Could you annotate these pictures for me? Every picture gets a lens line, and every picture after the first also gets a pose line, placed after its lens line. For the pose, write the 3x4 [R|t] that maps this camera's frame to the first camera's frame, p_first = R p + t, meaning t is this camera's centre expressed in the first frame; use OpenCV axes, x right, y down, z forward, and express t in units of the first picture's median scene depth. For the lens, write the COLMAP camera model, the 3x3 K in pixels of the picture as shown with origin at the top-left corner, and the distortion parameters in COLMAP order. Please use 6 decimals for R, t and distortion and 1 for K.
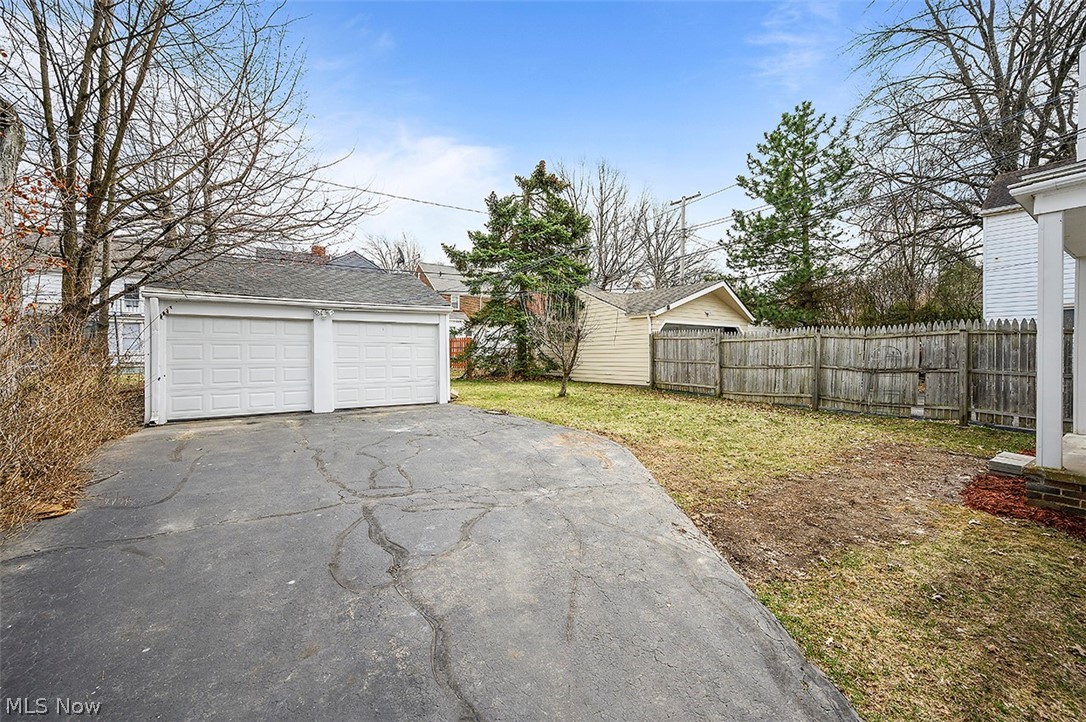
lens RADIAL K [[429.7, 0, 542.7], [0, 429.7, 357.5], [0, 0, 1]] dist [-0.001568, 0.000886]
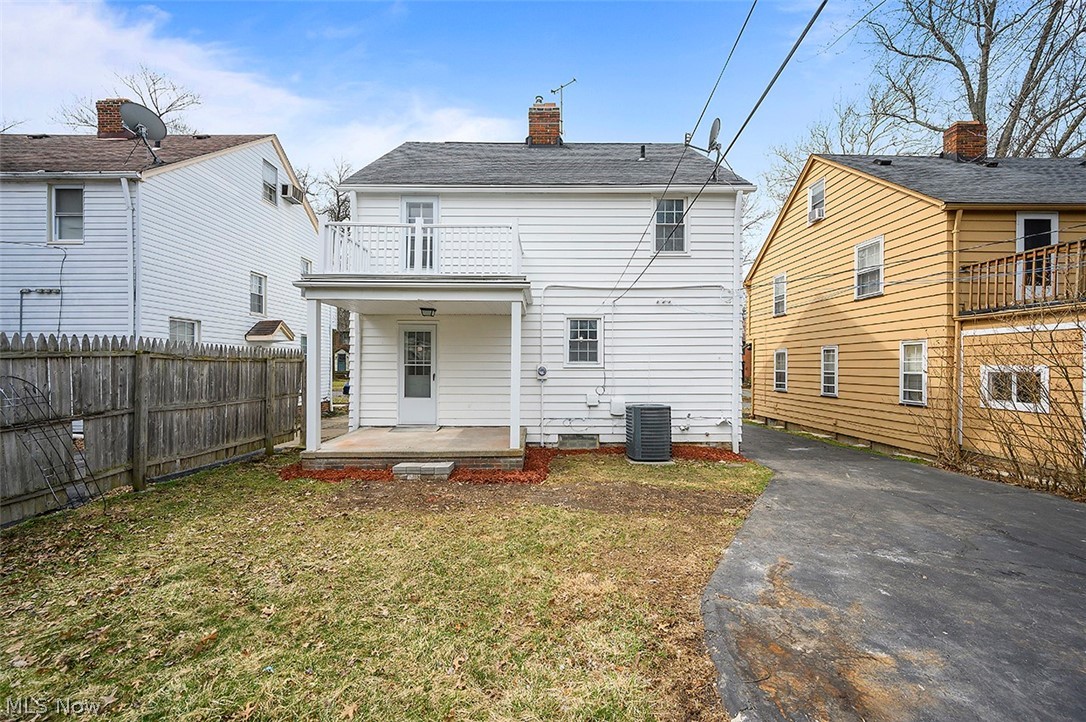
lens RADIAL K [[429.7, 0, 540.9], [0, 429.7, 365.2], [0, 0, 1]] dist [-0.001568, 0.000886]
pose [[-0.817312, -0.000637, 0.576195, 0.094857], [0.000870, 0.999997, 0.002341, -0.087803], [-0.576195, 0.002415, -0.817309, 2.359115]]
